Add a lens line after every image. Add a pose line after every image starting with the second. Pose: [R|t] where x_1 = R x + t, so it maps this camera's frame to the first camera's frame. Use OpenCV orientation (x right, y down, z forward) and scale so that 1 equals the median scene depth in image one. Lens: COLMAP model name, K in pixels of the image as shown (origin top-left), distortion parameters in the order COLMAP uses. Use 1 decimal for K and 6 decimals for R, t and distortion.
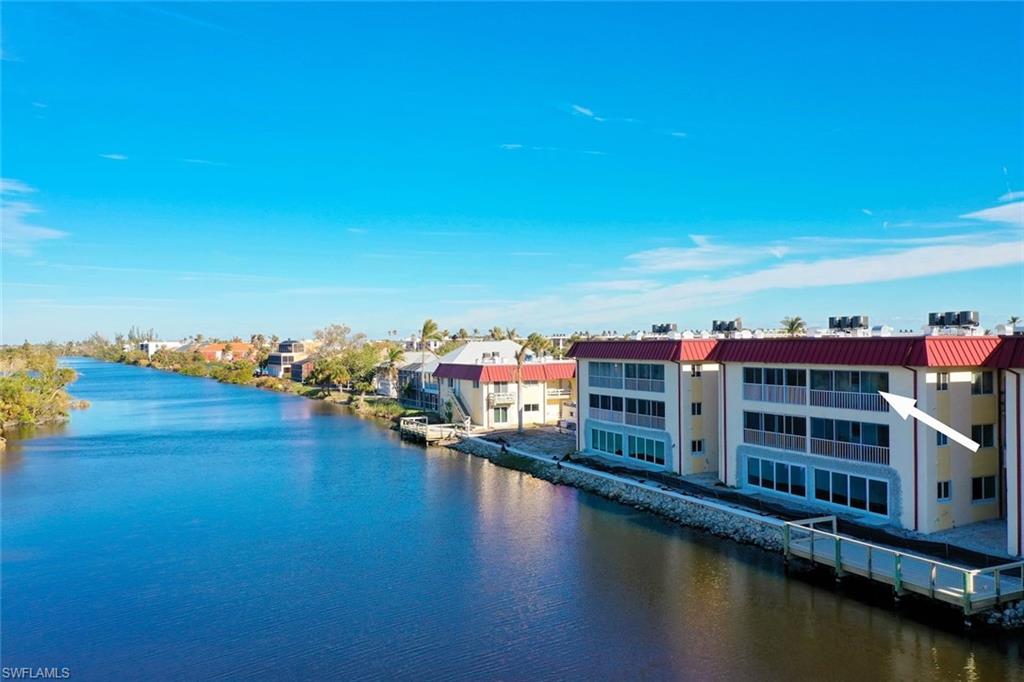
lens RADIAL K [[816.9, 0, 512.0], [0, 816.9, 341.0], [0, 0, 1]] dist [-0.001674, 0.004270]
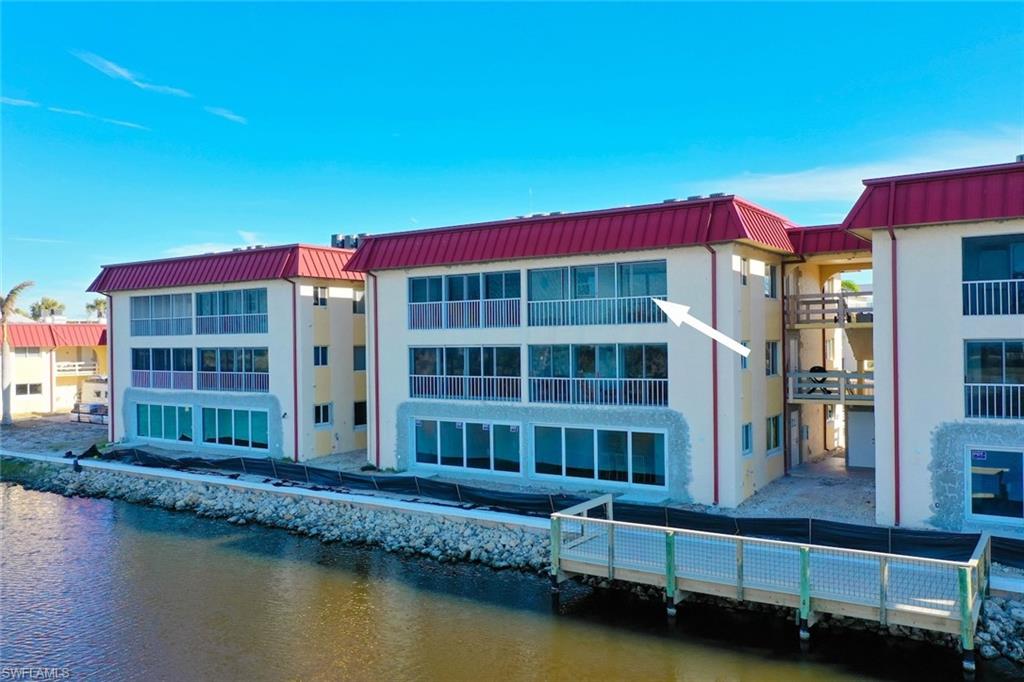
lens RADIAL K [[816.9, 0, 512.0], [0, 816.9, 341.0], [0, 0, 1]] dist [-0.001674, 0.004270]
pose [[0.853575, 0.000000, 0.520970, 0.021442], [0.003190, 0.999981, -0.005227, 0.077157], [-0.520960, 0.006124, 0.853559, 0.386219]]
